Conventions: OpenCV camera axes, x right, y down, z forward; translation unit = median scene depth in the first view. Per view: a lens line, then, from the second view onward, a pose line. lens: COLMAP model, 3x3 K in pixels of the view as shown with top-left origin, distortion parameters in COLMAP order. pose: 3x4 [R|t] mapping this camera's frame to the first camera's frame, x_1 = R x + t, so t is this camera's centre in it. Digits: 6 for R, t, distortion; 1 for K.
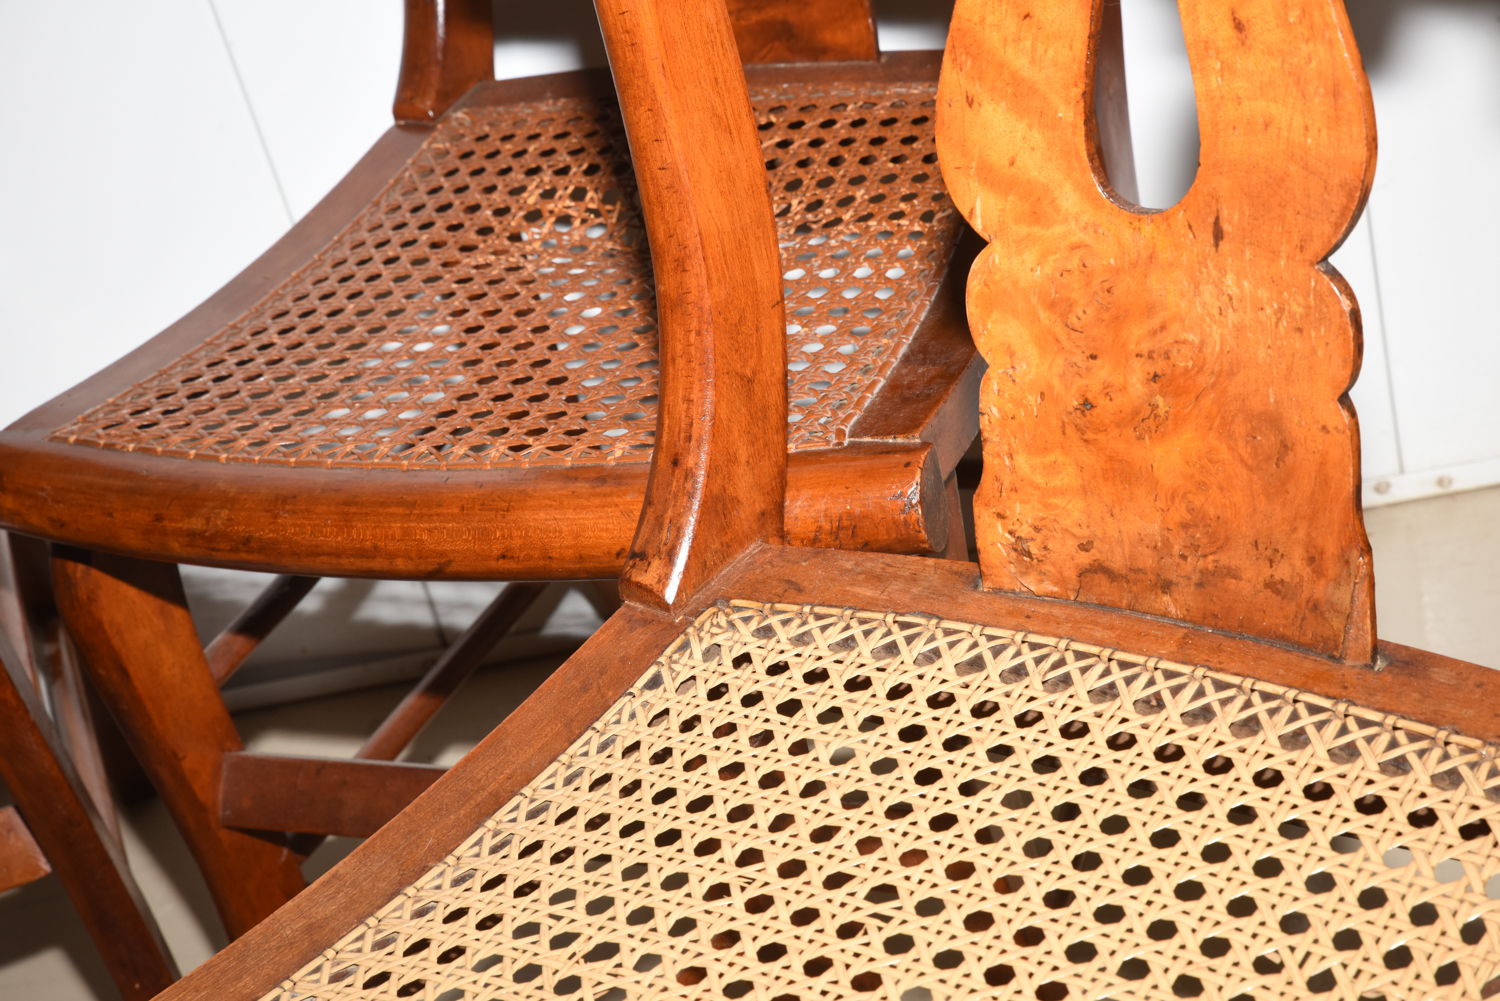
lens RADIAL K [[2641.9, 0, 744.1], [0, 2641.9, 498.3], [0, 0, 1]] dist [0.129379, 0.190180]
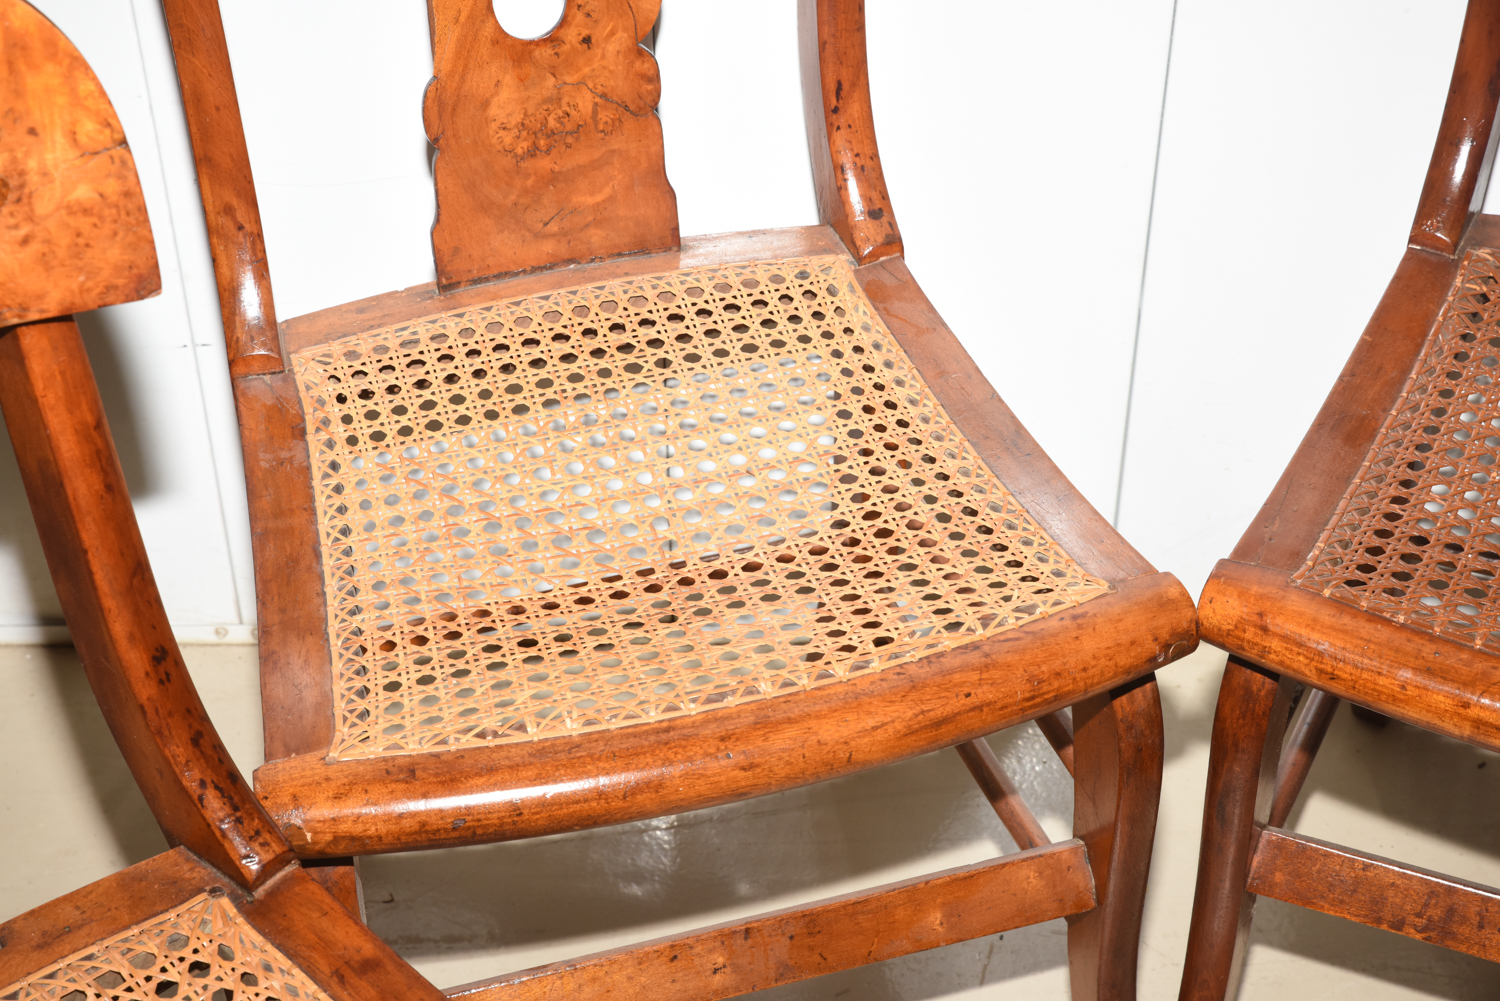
lens RADIAL K [[2631.7, 0, 750.0], [0, 2631.7, 500.5], [0, 0, 1]] dist [0.149129, 0.126035]
pose [[0.972888, 0.155487, 0.171207, -0.940445], [-0.178376, 0.975661, 0.127548, -0.218085], [-0.147208, -0.154629, 0.976944, -0.059049]]
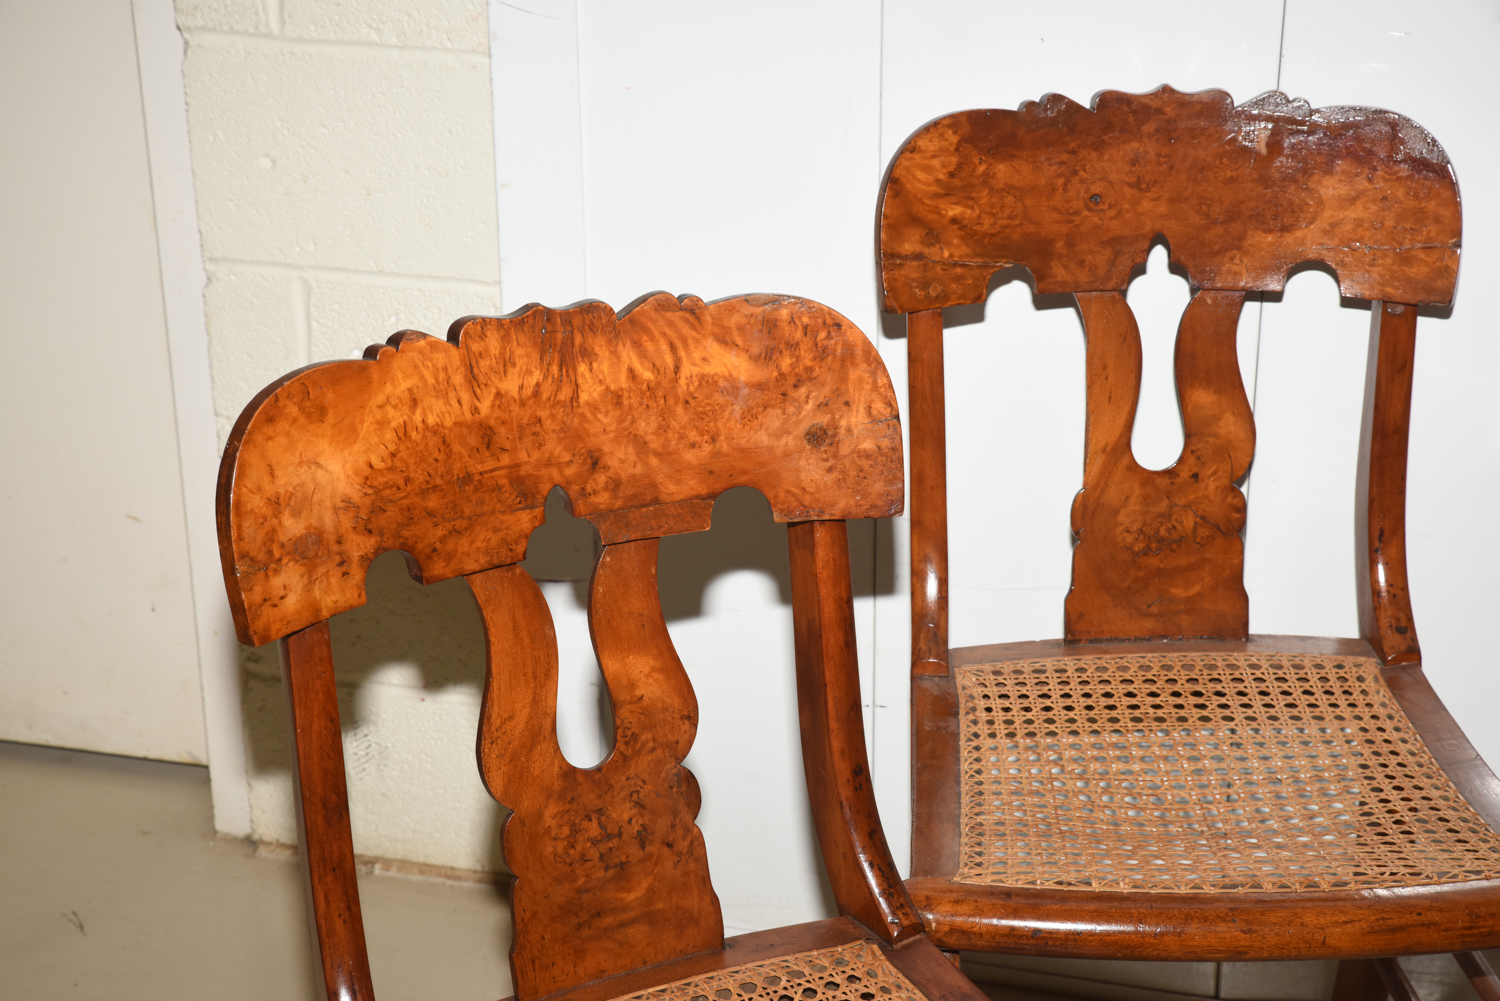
lens RADIAL K [[2728.1, 0, 740.7], [0, 2728.1, 496.7], [0, 0, 1]] dist [0.172209, 0.214323]
pose [[0.948757, 0.293869, -0.116195, -0.892291], [-0.304586, 0.948365, -0.088496, 0.095628], [0.084189, 0.119352, 0.989276, -0.824320]]
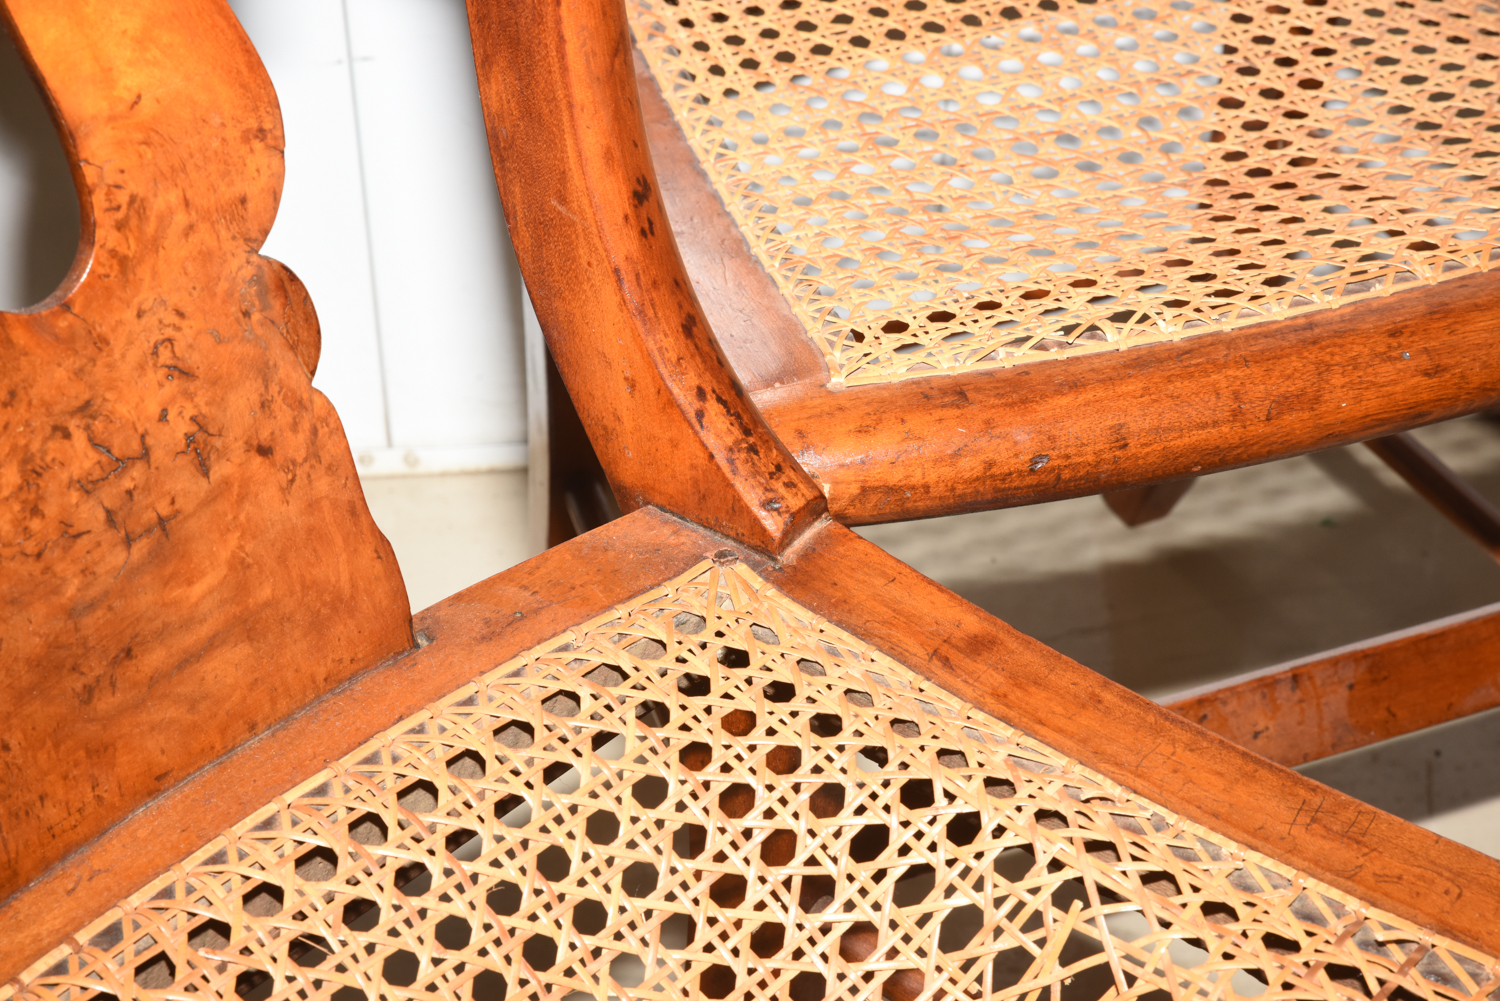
lens RADIAL K [[2627.2, 0, 746.3], [0, 2627.2, 494.9], [0, 0, 1]] dist [0.096059, 0.050863]
pose [[0.964206, 0.112424, 0.240142, -1.154215], [-0.135460, 0.987414, 0.081631, 0.105602], [-0.227943, -0.111239, 0.967299, 0.412912]]
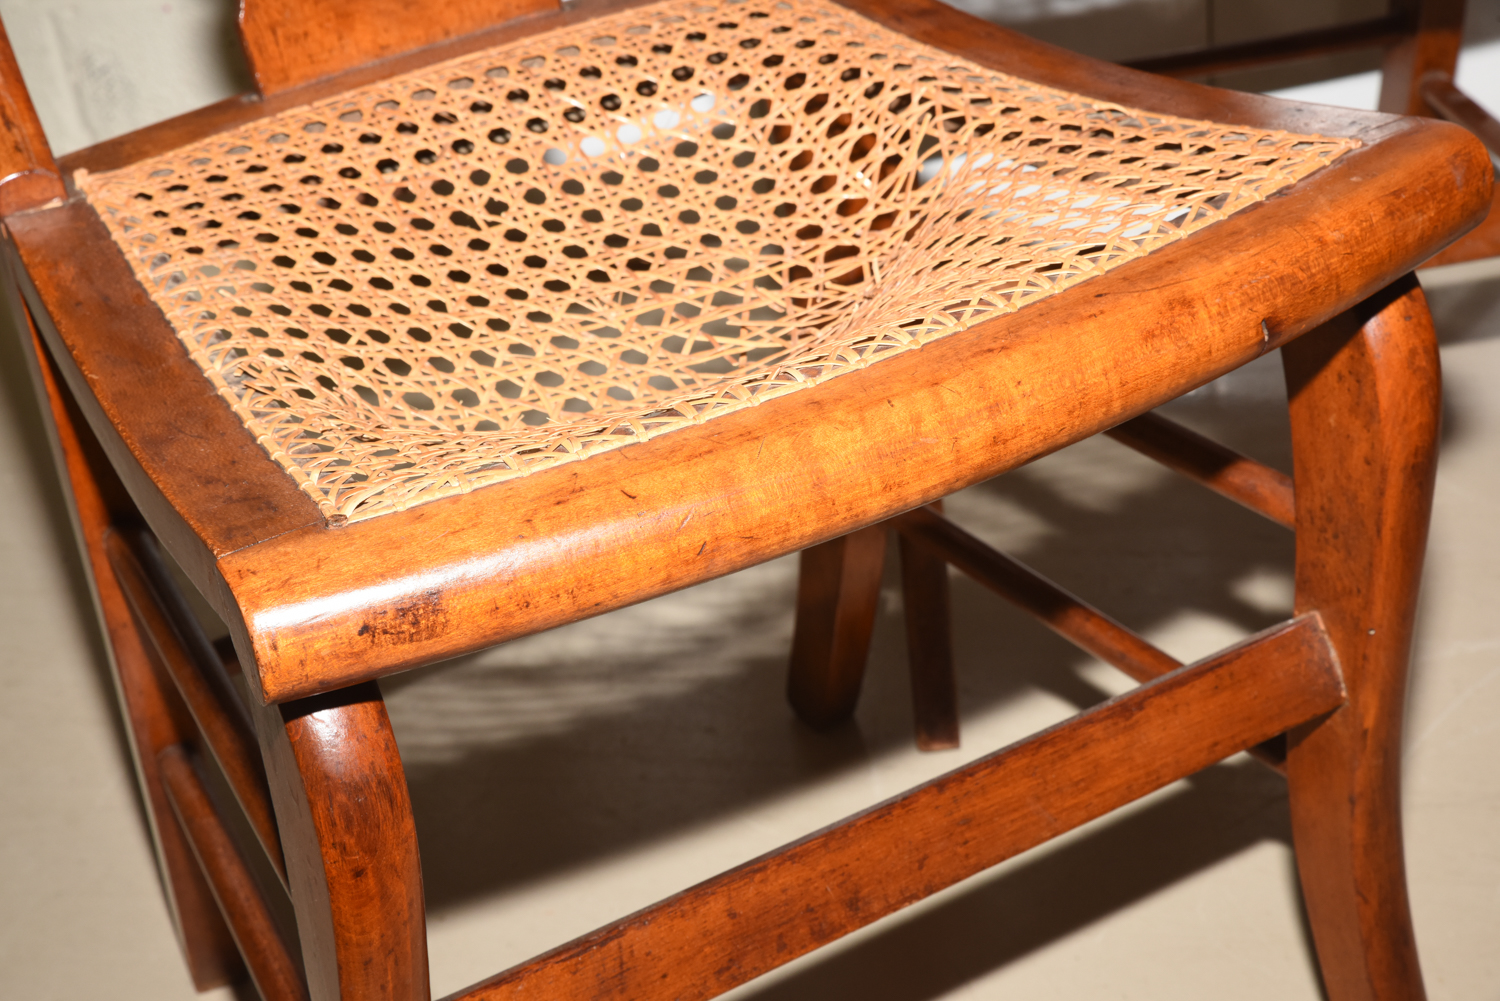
lens RADIAL K [[2641.9, 0, 744.1], [0, 2641.9, 498.3], [0, 0, 1]] dist [0.129379, 0.190180]
pose [[0.983143, 0.178108, -0.041323, -0.853507], [-0.177994, 0.984010, 0.006444, 0.460878], [0.041810, 0.001020, 0.999125, -0.081852]]
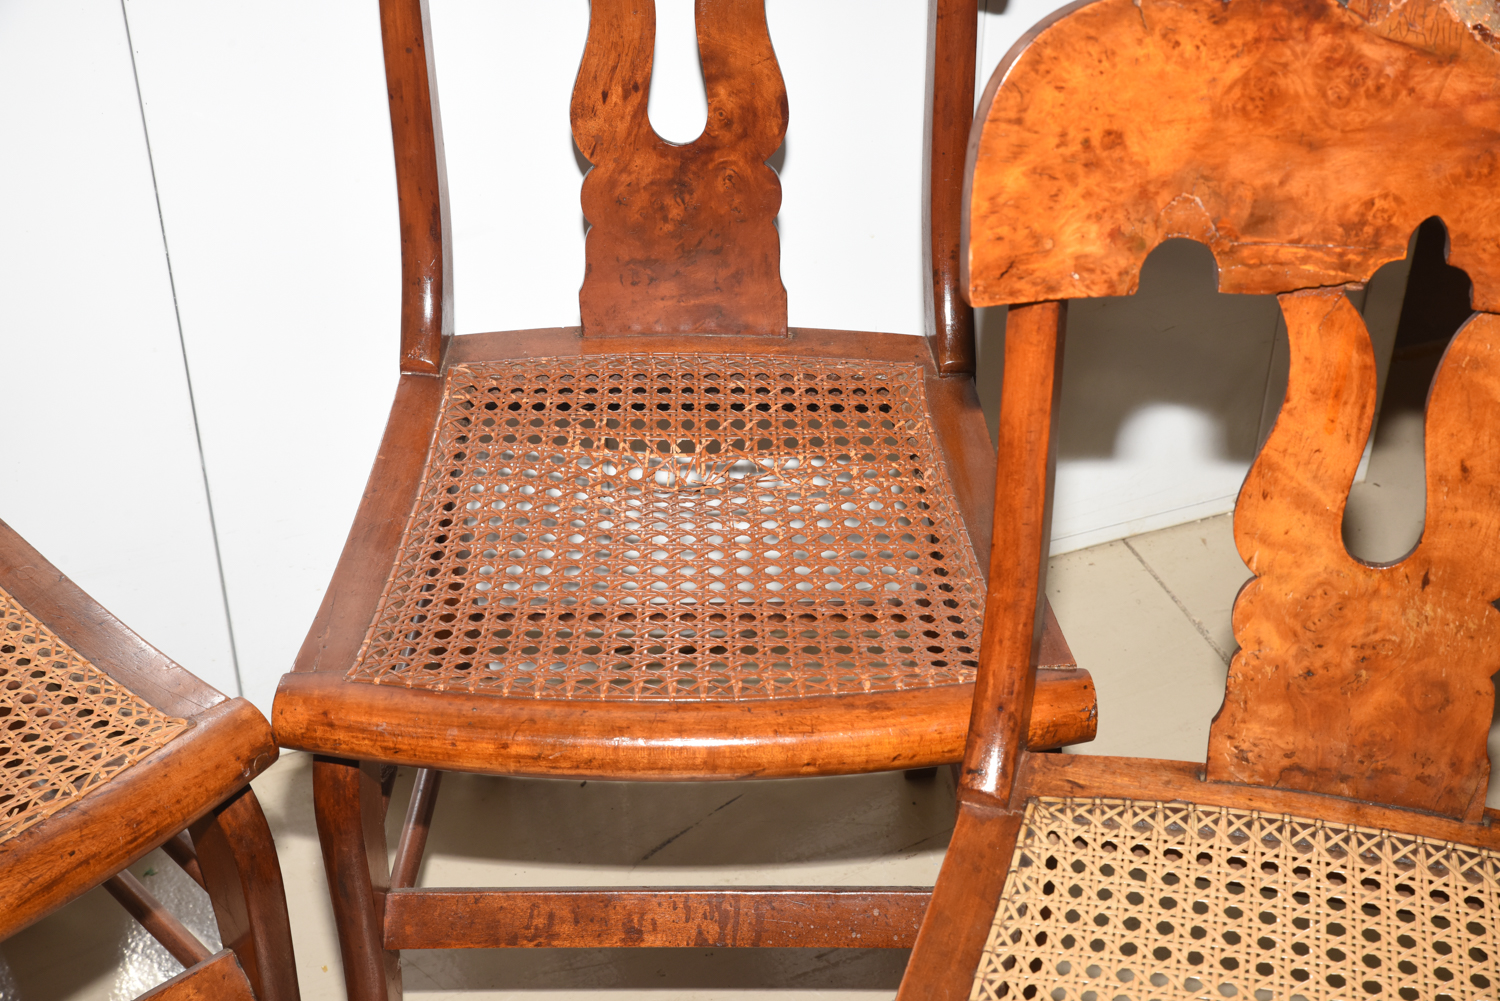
lens RADIAL K [[2298.2, 0, 750.0], [0, 2298.2, 500.5], [0, 0, 1]] dist [0.074044, 0.192122]
pose [[0.885251, -0.046537, 0.462780, -0.833088], [0.023813, 0.998212, 0.054829, -0.229021], [-0.464504, -0.037517, 0.884776, -0.094373]]
